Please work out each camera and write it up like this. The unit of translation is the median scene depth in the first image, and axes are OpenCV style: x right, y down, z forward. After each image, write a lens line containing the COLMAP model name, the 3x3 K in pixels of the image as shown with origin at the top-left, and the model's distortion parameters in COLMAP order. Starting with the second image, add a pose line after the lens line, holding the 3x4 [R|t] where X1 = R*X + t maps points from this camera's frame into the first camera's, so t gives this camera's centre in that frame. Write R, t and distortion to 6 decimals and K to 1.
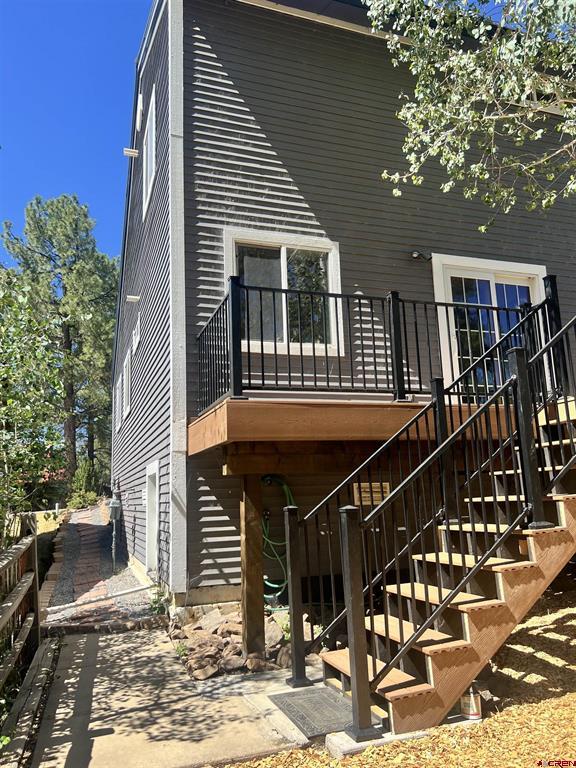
lens RADIAL K [[583.3, 0, 285.6], [0, 583.3, 389.7], [0, 0, 1]] dist [0.057455, -0.068855]
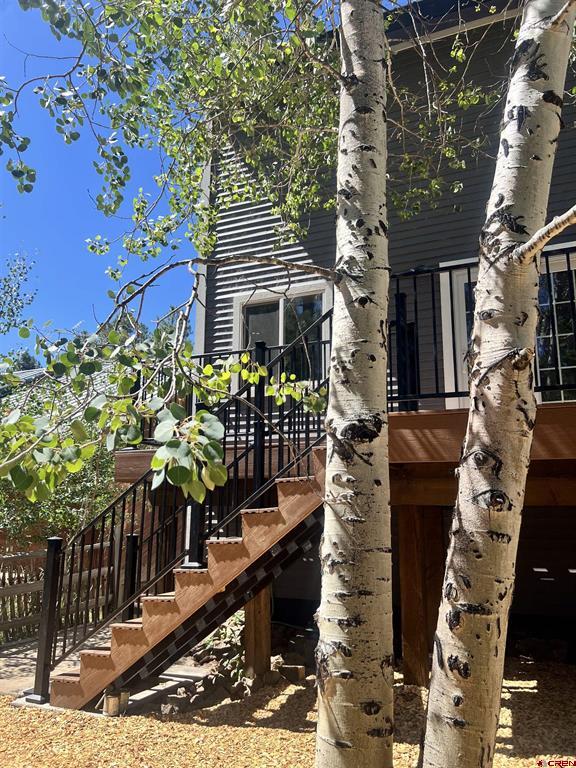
lens RADIAL K [[583.3, 0, 285.6], [0, 583.3, 389.7], [0, 0, 1]] dist [0.057455, -0.068855]
pose [[0.725926, -0.098599, -0.680669, 1.302234], [0.091888, 0.994702, -0.046091, -0.030939], [0.681607, -0.029086, 0.731140, 0.312607]]
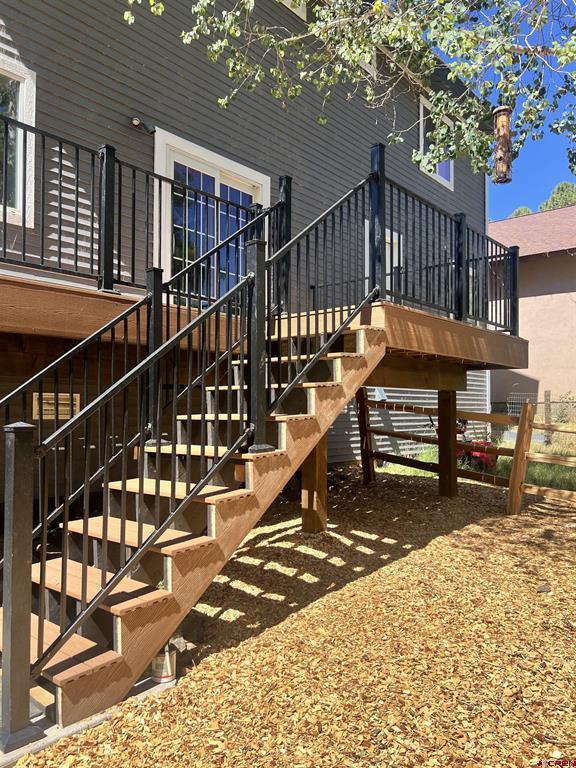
lens RADIAL K [[583.3, 0, 285.6], [0, 583.3, 389.7], [0, 0, 1]] dist [0.057455, -0.068855]
pose [[0.868572, 0.056642, 0.492315, 0.033192], [-0.125359, 0.986249, 0.107695, 0.045073], [-0.479445, -0.155257, 0.863729, 0.241265]]
